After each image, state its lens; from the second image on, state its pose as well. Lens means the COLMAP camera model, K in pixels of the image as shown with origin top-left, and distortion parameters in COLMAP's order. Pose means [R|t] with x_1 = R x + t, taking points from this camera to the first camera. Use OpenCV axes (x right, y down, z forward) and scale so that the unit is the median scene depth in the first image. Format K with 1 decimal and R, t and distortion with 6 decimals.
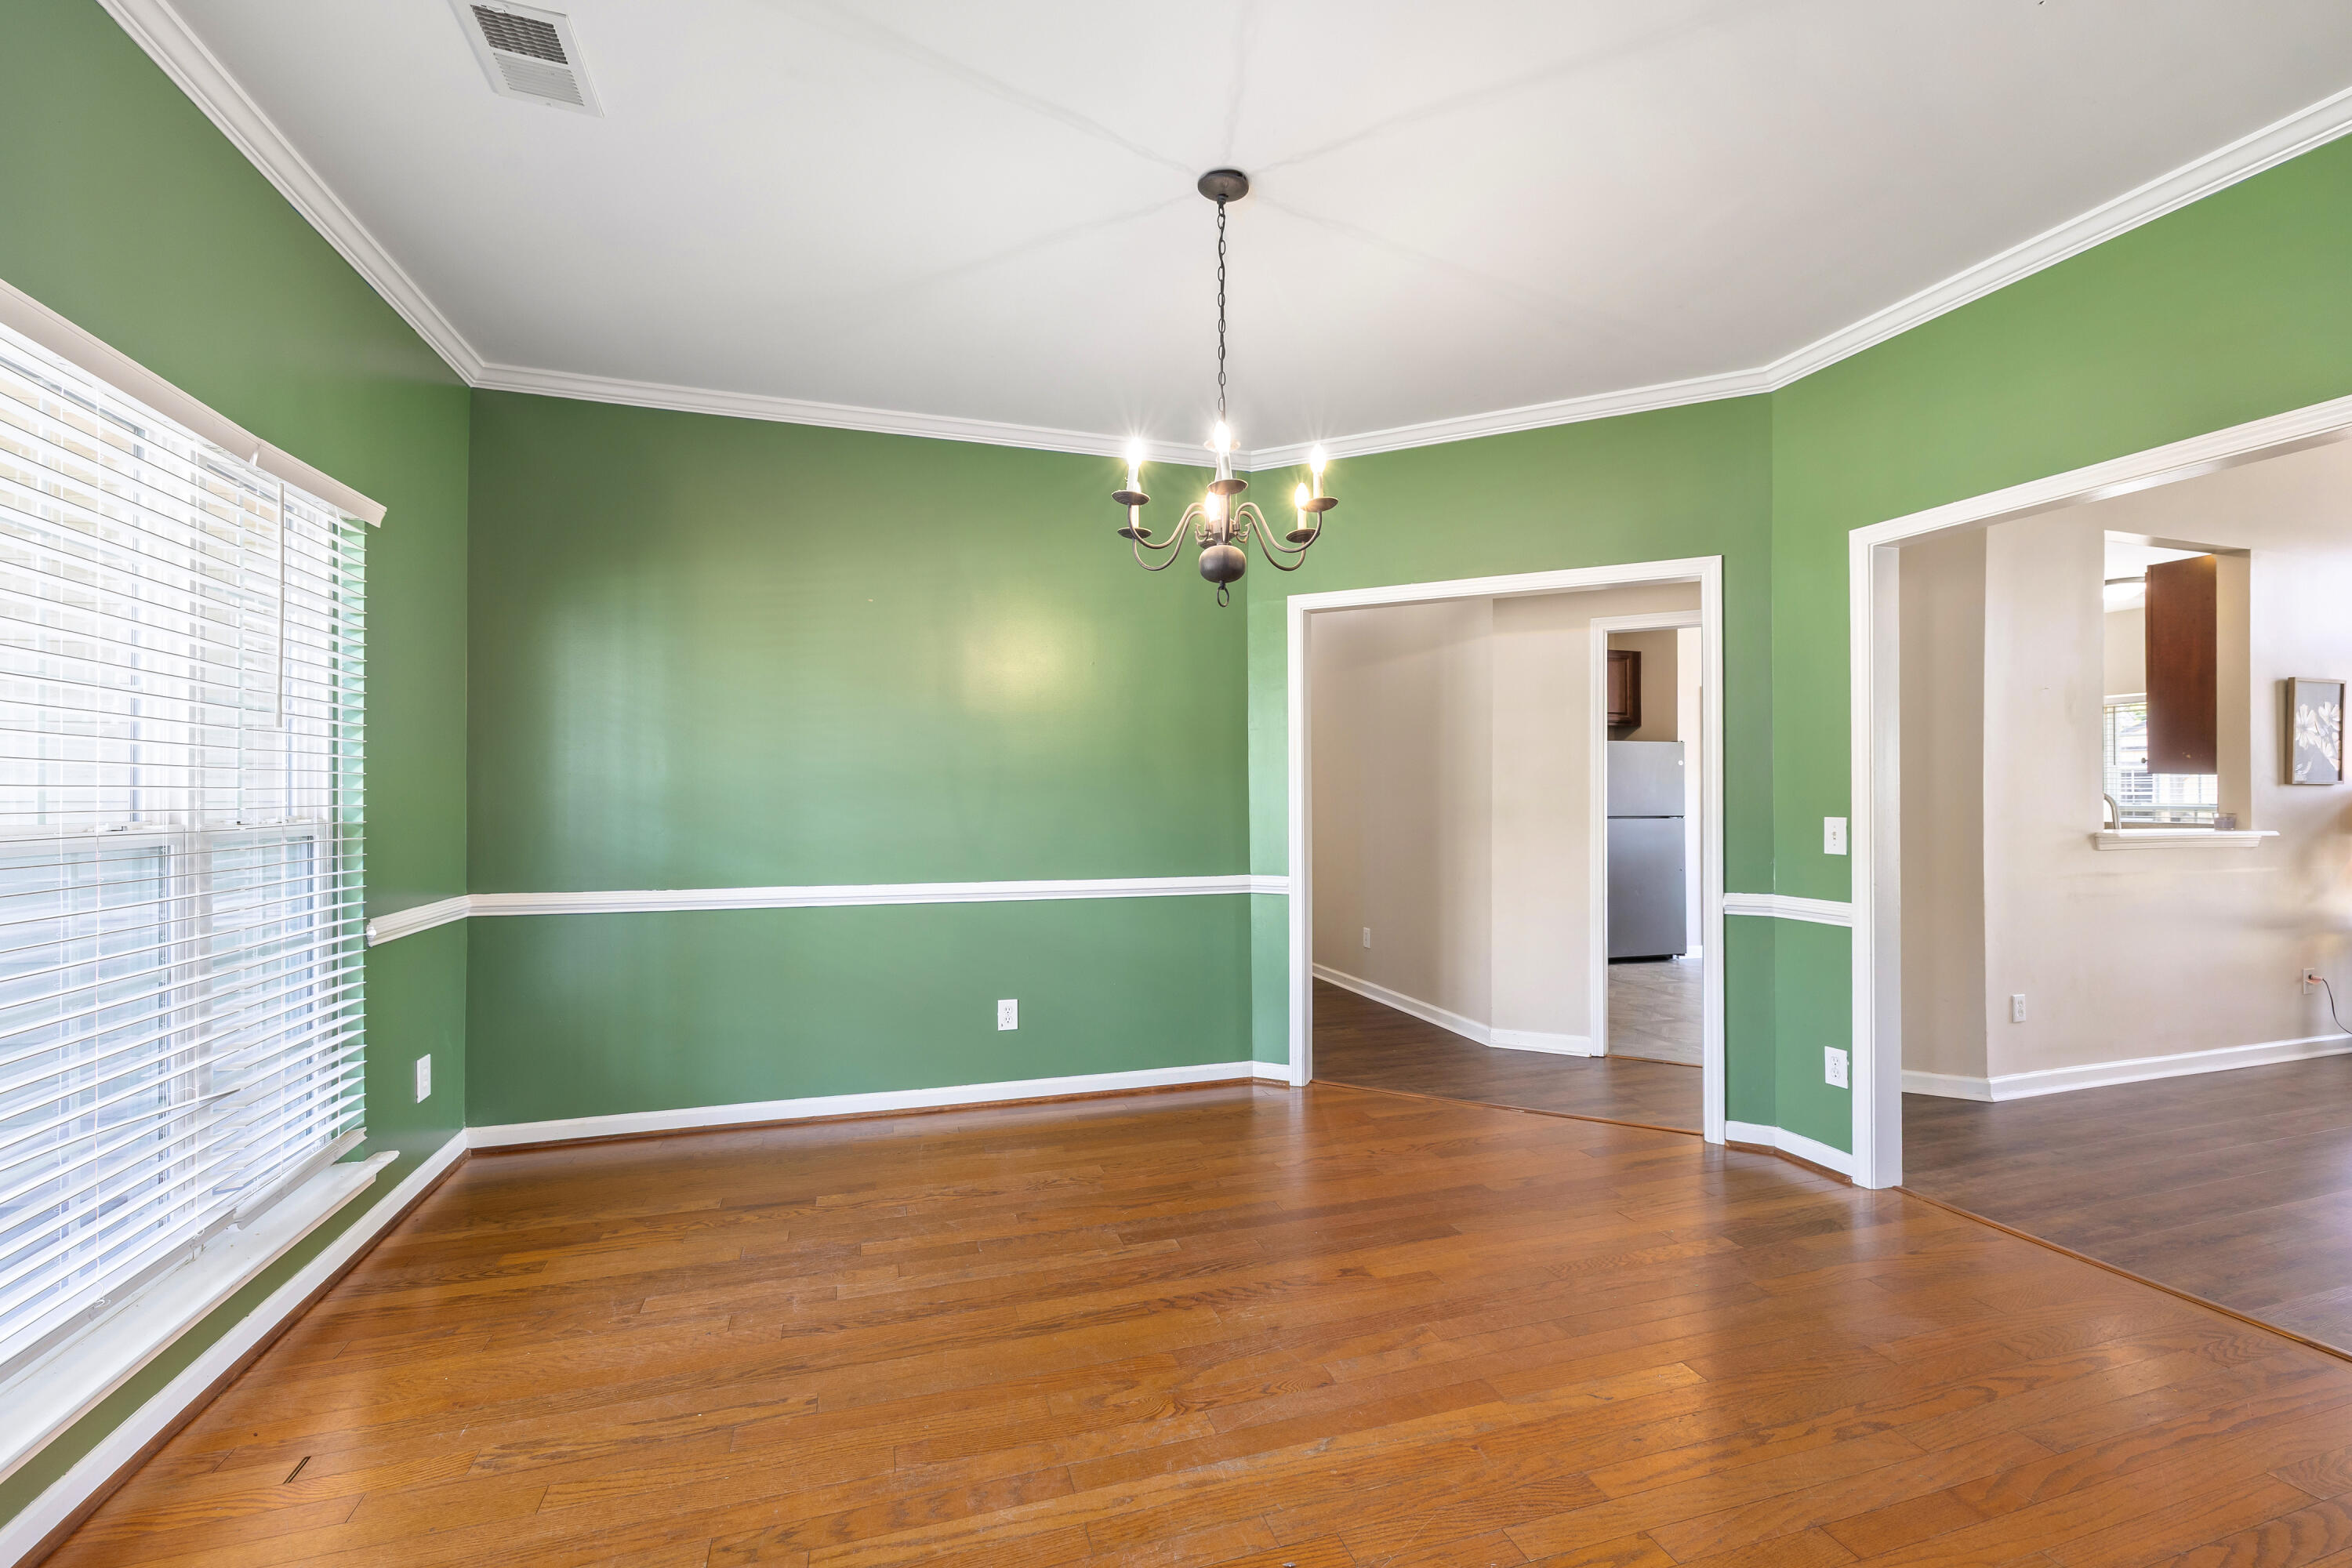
lens RADIAL K [[1005.0, 0, 1178.9], [0, 1005.0, 791.9], [0, 0, 1]] dist [0.000090, 0.000006]
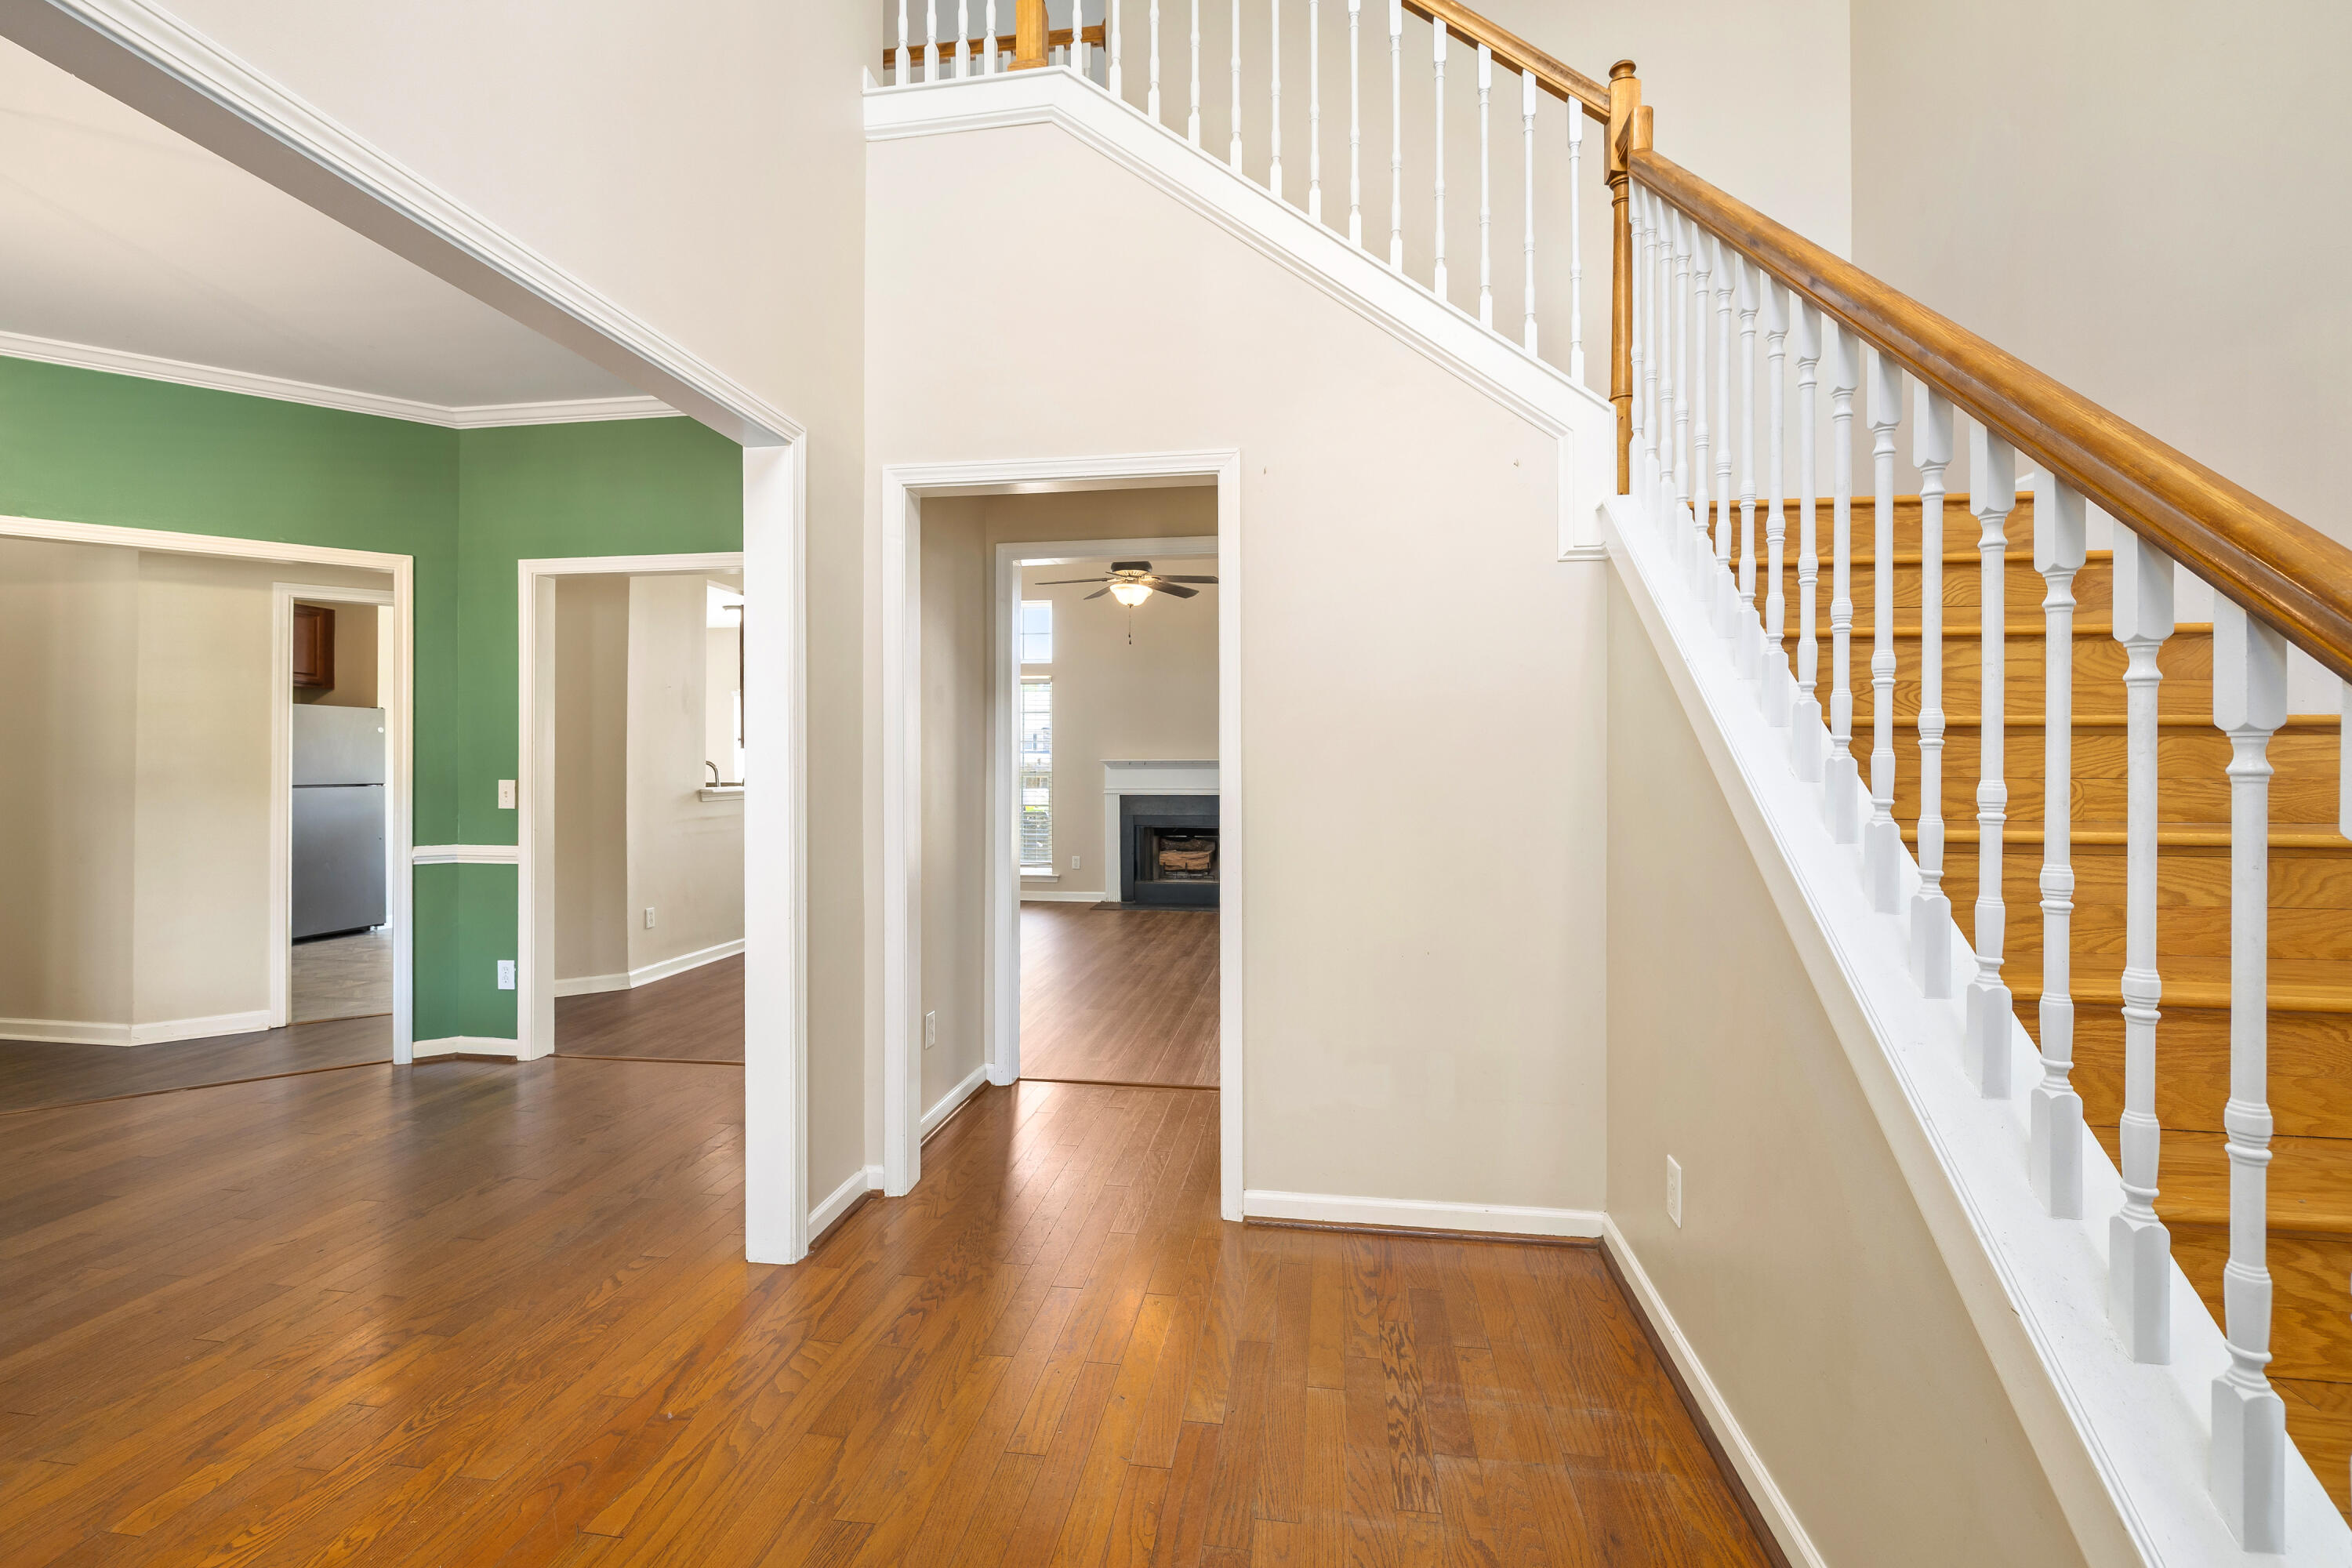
lens RADIAL K [[1044.1, 0, 1174.1], [0, 1044.1, 758.8], [0, 0, 1]] dist [-0.001759, -0.000022]
pose [[0.447373, 0.007004, 0.894320, -0.124961], [-0.005136, 0.999973, -0.005262, 0.000865], [-0.894333, -0.002239, 0.447397, -0.284198]]
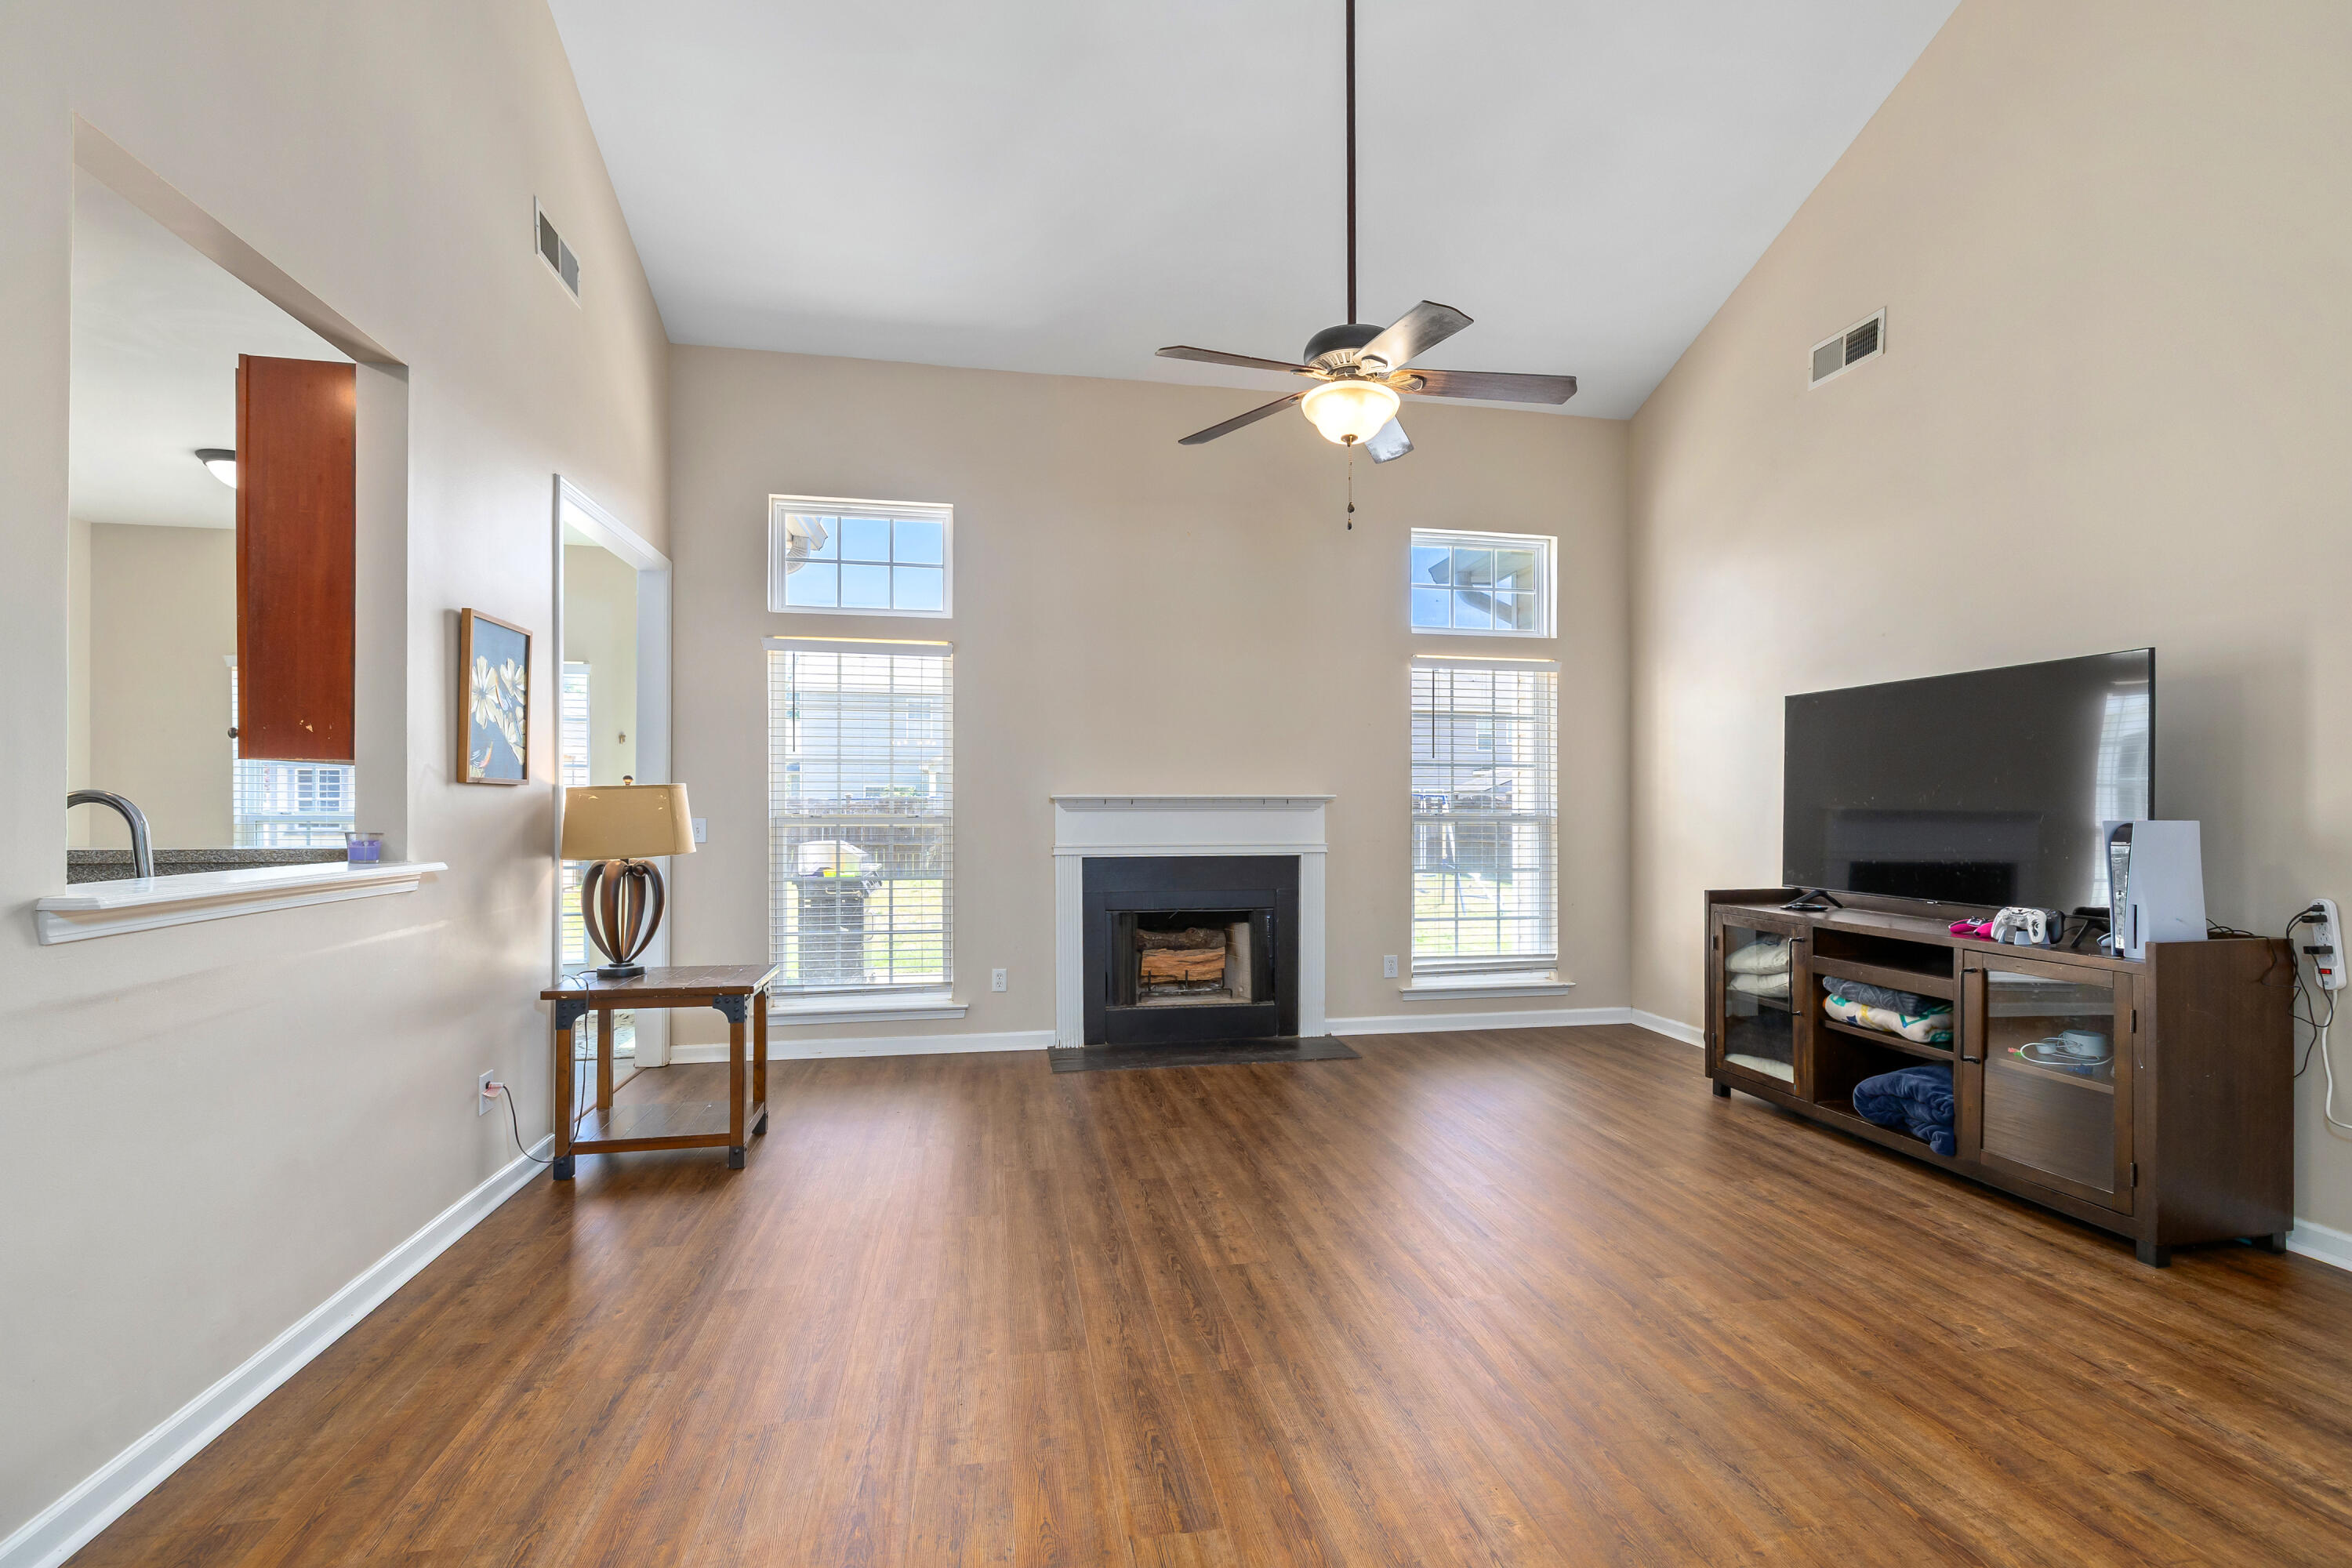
lens RADIAL K [[1039.5, 0, 1194.2], [0, 1039.5, 806.8], [0, 0, 1]] dist [-0.002534, -0.000307]
pose [[0.122327, -0.001314, 0.992489, 0.608658], [-0.007669, 0.999968, 0.002269, 0.002332], [-0.992460, -0.007889, 0.122313, 0.549515]]
